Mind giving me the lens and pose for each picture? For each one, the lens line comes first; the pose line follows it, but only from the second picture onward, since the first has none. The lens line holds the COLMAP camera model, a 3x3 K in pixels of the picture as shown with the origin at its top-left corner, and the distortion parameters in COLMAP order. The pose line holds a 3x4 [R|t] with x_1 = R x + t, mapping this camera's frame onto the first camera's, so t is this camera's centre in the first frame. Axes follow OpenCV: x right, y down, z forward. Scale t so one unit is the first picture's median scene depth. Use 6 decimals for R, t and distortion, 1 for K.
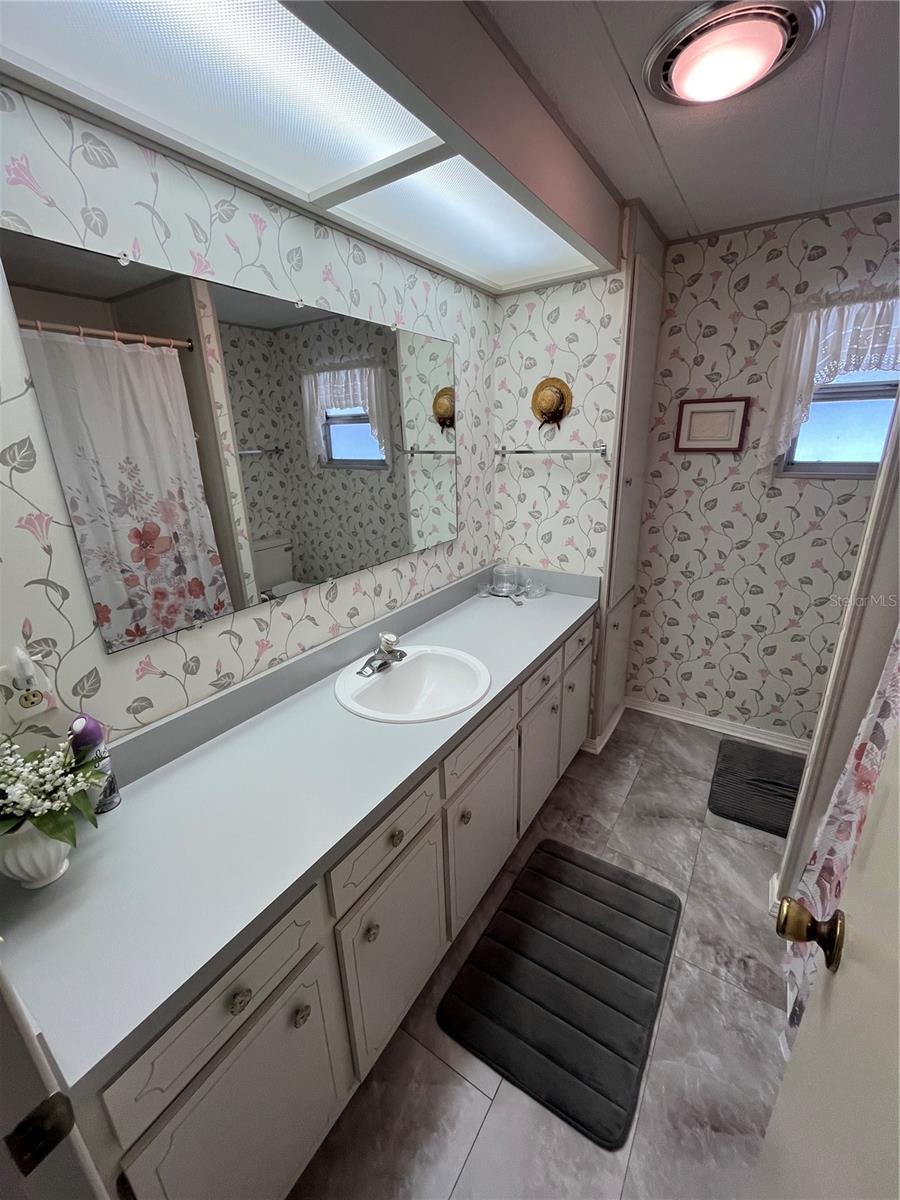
lens RADIAL K [[487.0, 0, 453.1], [0, 487.0, 597.4], [0, 0, 1]] dist [0.000228, -0.000043]
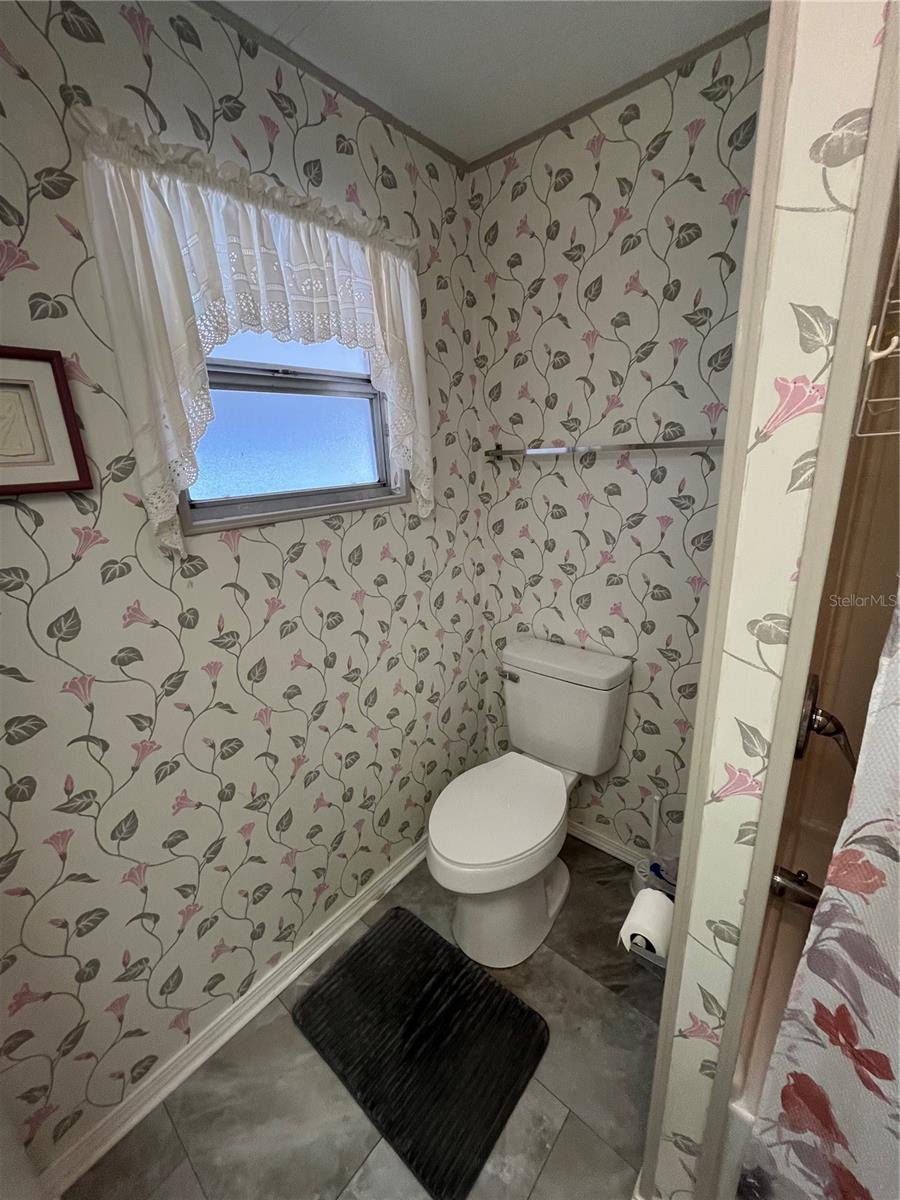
lens RADIAL K [[484.2, 0, 448.4], [0, 484.2, 597.2], [0, 0, 1]] dist [-0.002056, -0.000087]
pose [[0.136449, -0.268495, 0.953568, 0.216860], [0.358442, 0.910734, 0.205143, -0.189053], [-0.923526, 0.313807, 0.220509, 0.648440]]
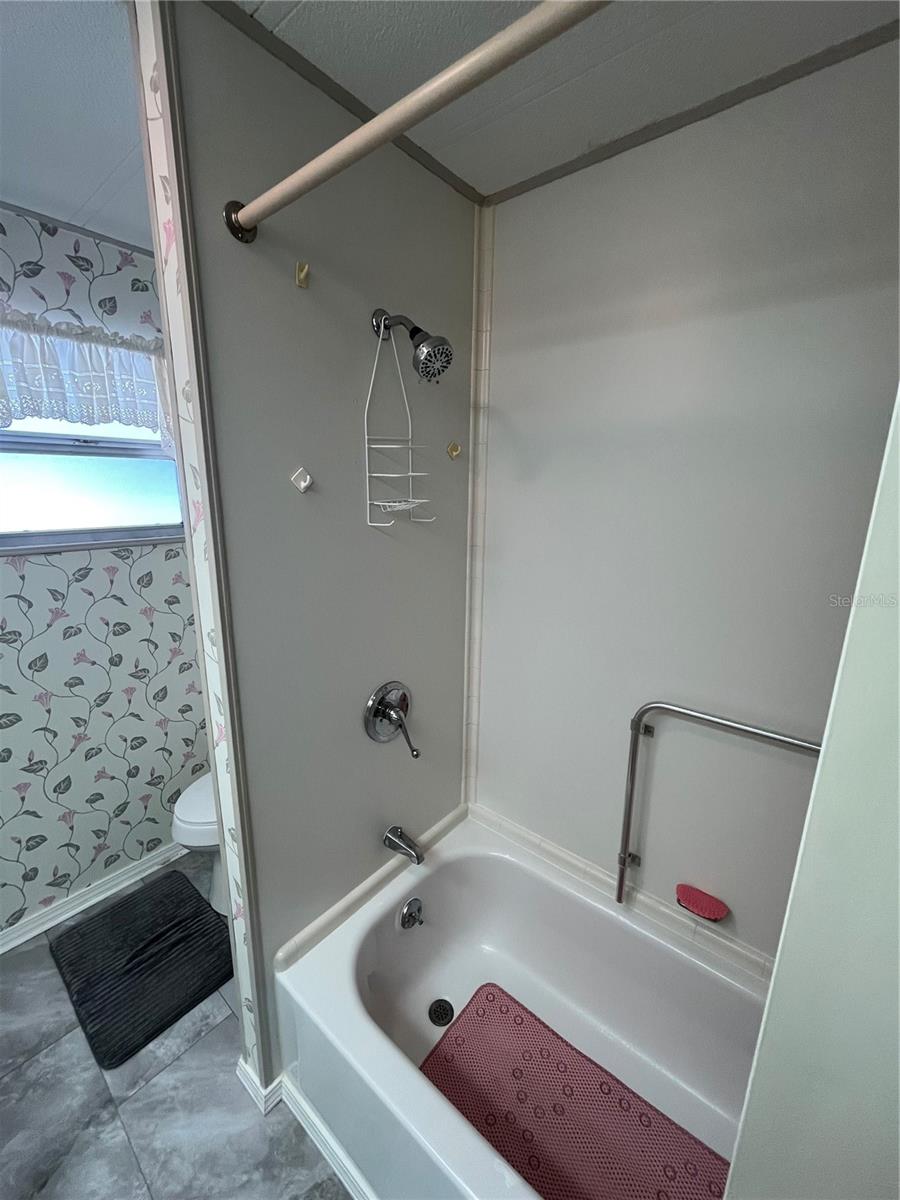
lens RADIAL K [[484.2, 0, 448.4], [0, 484.2, 597.2], [0, 0, 1]] dist [-0.002056, -0.000087]
pose [[0.119656, -0.204742, 0.971475, 0.084664], [0.299143, 0.940466, 0.161362, -0.104880], [-0.946676, 0.271302, 0.173779, 0.273081]]
